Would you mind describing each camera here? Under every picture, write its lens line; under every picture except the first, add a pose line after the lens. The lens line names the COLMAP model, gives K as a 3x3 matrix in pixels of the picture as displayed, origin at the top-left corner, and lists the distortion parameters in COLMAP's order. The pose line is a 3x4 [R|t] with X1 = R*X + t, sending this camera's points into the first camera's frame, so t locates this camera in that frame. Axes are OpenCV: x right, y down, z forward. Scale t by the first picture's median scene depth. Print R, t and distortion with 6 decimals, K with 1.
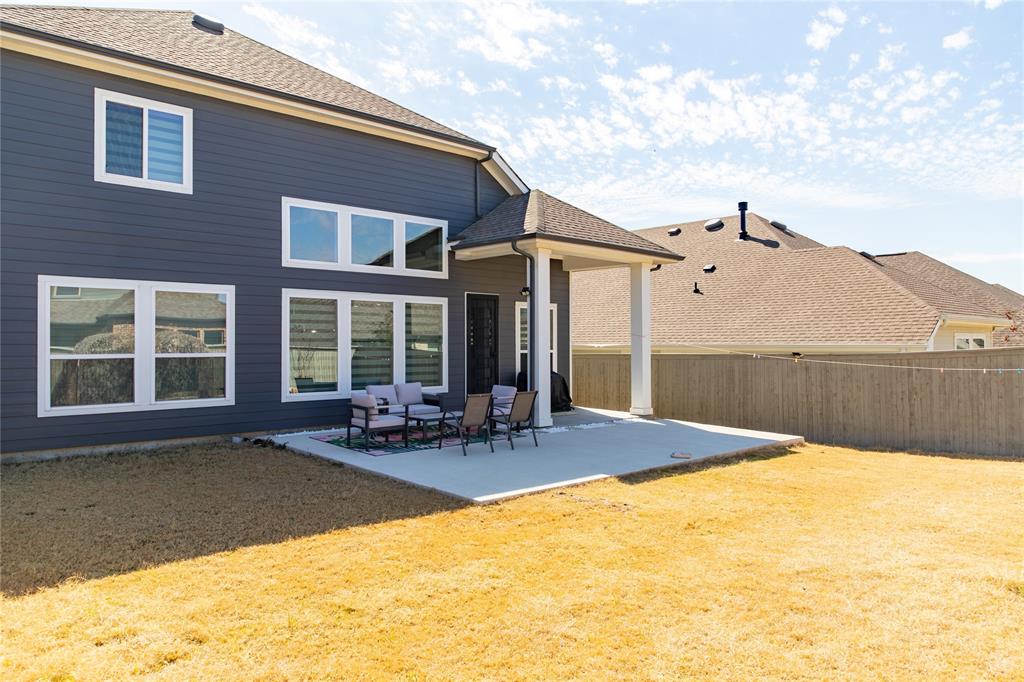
lens RADIAL K [[696.1, 0, 506.4], [0, 696.1, 340.4], [0, 0, 1]] dist [-0.002231, 0.000035]
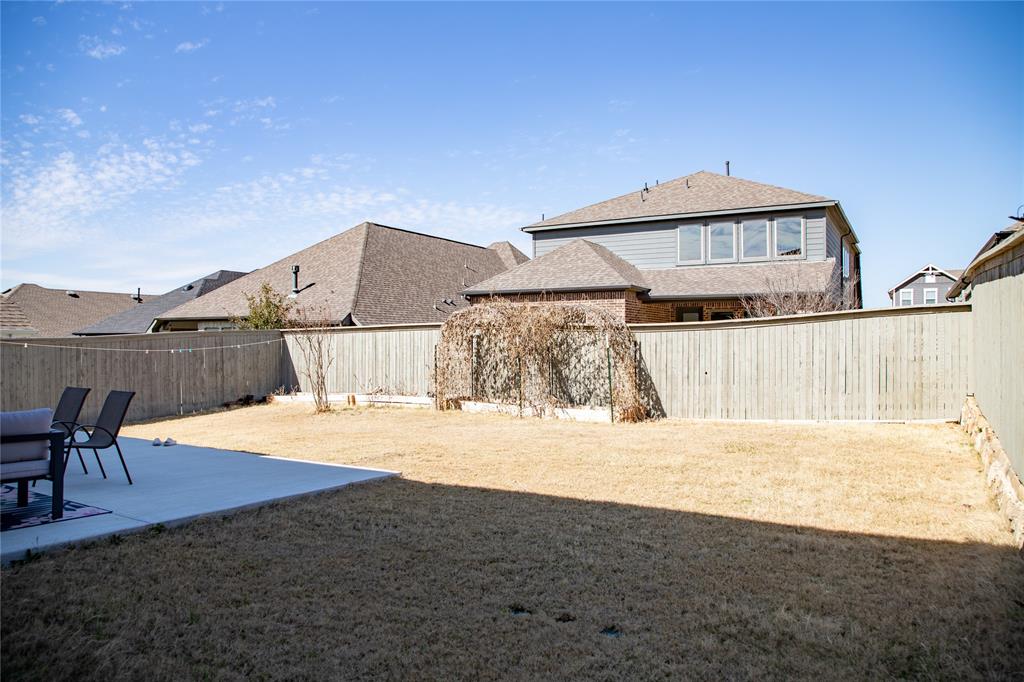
lens RADIAL K [[717.0, 0, 487.3], [0, 717.0, 340.9], [0, 0, 1]] dist [-0.007495, -0.002509]
pose [[-0.262930, 0.003439, 0.964809, -0.688095], [-0.007272, 0.999958, -0.005547, 0.026269], [-0.964787, -0.008475, -0.262894, 0.733827]]
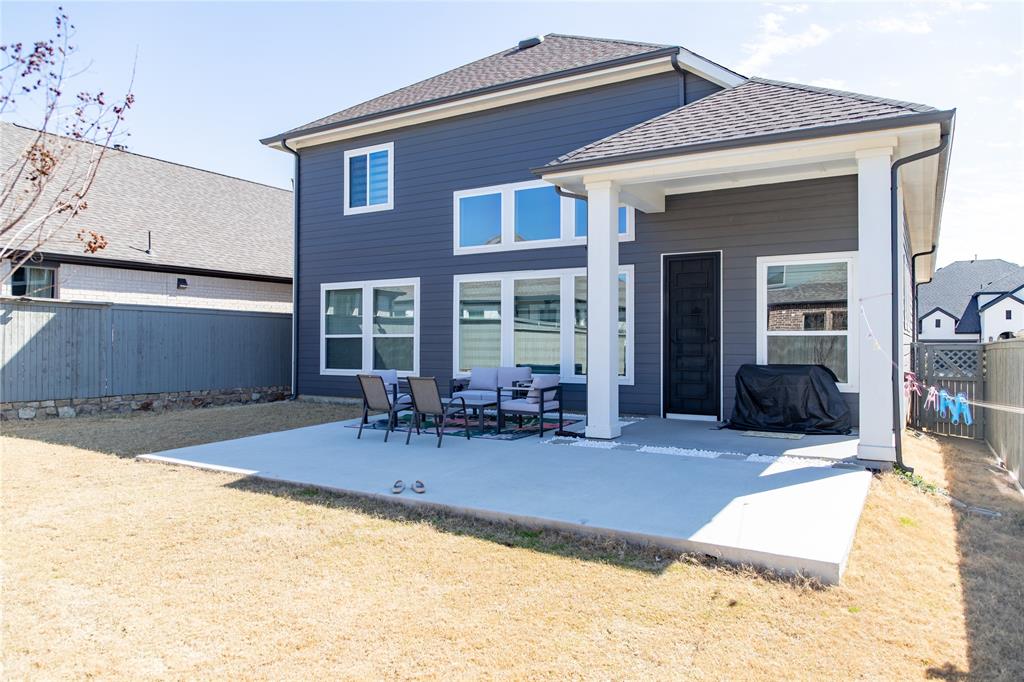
lens RADIAL K [[696.1, 0, 506.4], [0, 696.1, 340.4], [0, 0, 1]] dist [-0.002231, 0.000035]
pose [[0.275754, 0.002024, -0.961226, 0.773289], [0.007243, 0.999965, 0.004183, 0.024309], [0.961201, -0.008116, 0.275730, 0.791337]]
